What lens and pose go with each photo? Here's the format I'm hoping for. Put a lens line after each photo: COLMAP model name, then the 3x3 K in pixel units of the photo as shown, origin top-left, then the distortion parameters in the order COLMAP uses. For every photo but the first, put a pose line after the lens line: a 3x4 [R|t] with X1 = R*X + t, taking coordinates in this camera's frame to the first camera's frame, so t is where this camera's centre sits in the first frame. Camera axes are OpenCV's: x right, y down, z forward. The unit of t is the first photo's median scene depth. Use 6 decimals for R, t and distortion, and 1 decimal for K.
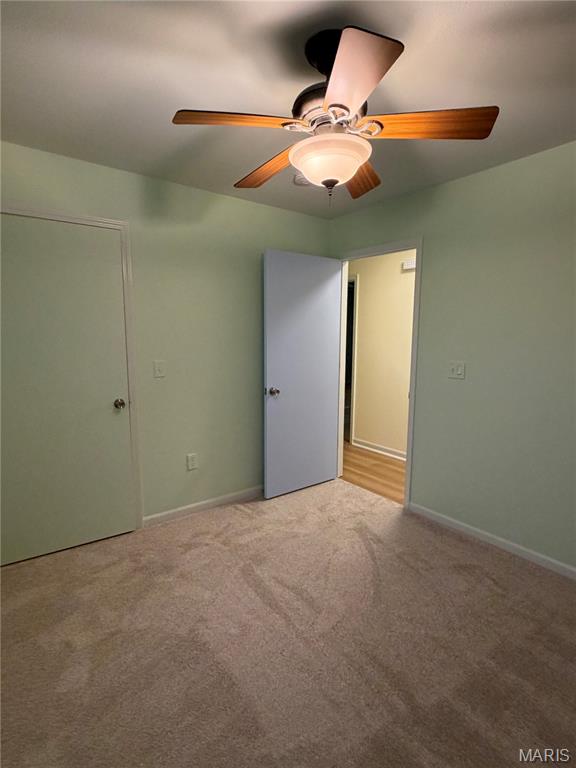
lens RADIAL K [[385.8, 0, 283.5], [0, 385.8, 383.2], [0, 0, 1]] dist [-0.004591, -0.000577]
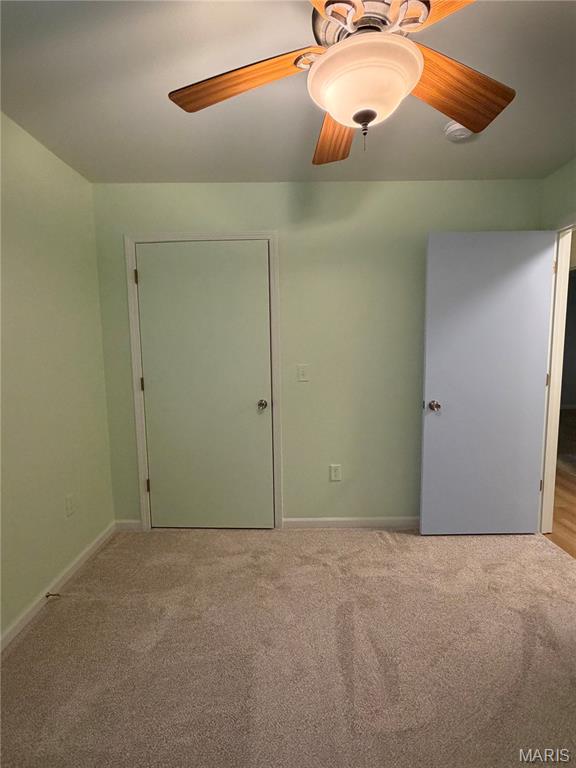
lens RADIAL K [[385.8, 0, 285.9], [0, 385.8, 385.9], [0, 0, 1]] dist [-0.004591, -0.000577]
pose [[0.802265, 0.053085, -0.594603, 0.234187], [-0.062431, 0.998037, 0.004868, -0.005609], [0.593694, 0.033216, 0.804005, 0.177771]]
